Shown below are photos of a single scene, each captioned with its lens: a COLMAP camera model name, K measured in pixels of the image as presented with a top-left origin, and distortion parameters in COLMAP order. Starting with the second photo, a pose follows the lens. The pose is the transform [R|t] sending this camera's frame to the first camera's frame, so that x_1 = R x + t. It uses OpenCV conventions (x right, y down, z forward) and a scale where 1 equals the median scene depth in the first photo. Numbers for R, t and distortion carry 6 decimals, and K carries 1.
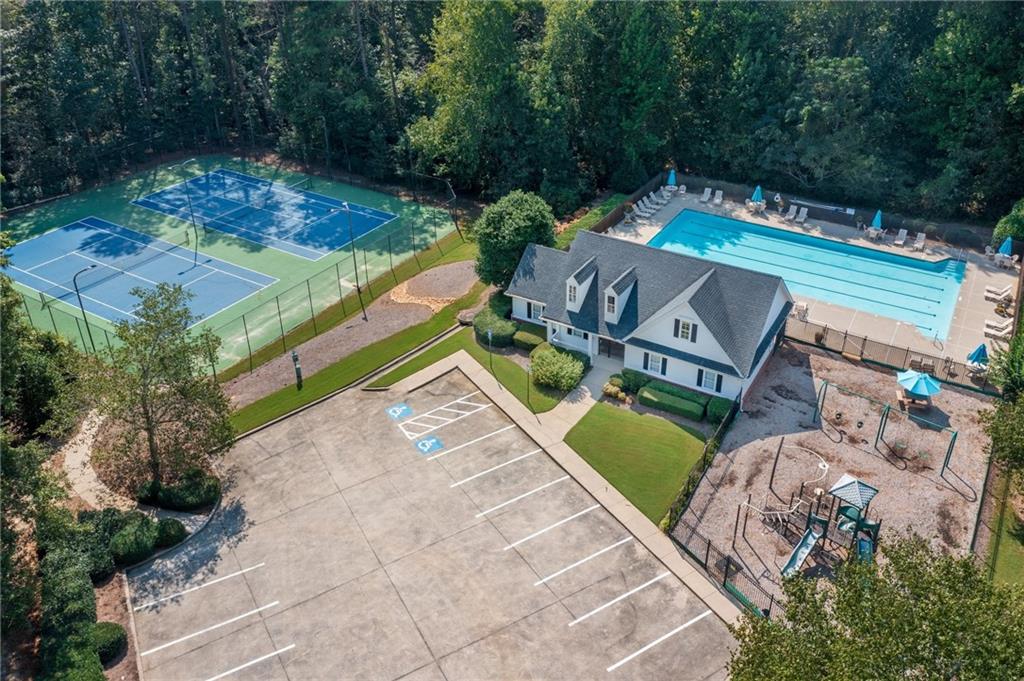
lens RADIAL K [[790.7, 0, 512.0], [0, 790.7, 340.5], [0, 0, 1]] dist [-0.041337, 0.002128]
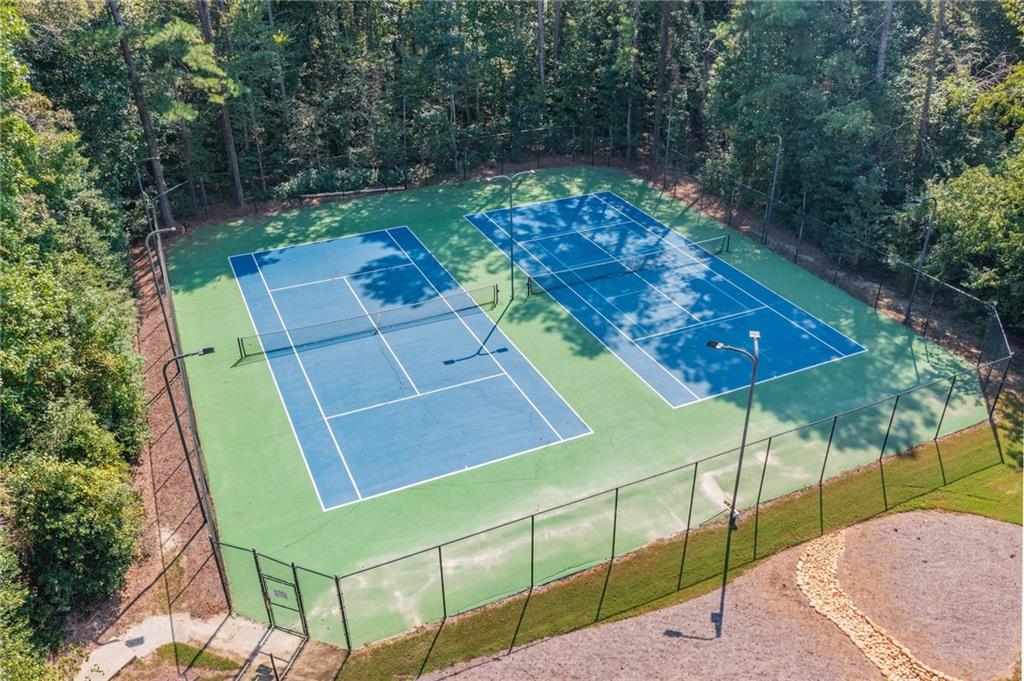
lens RADIAL K [[828.8, 0, 529.4], [0, 828.8, 396.0], [0, 0, 1]] dist [-0.032697, 0.013545]
pose [[0.851234, 0.283078, -0.441892, -0.079707], [-0.272603, 0.958039, 0.088597, -0.110058], [0.448429, 0.045044, 0.892683, 0.402221]]
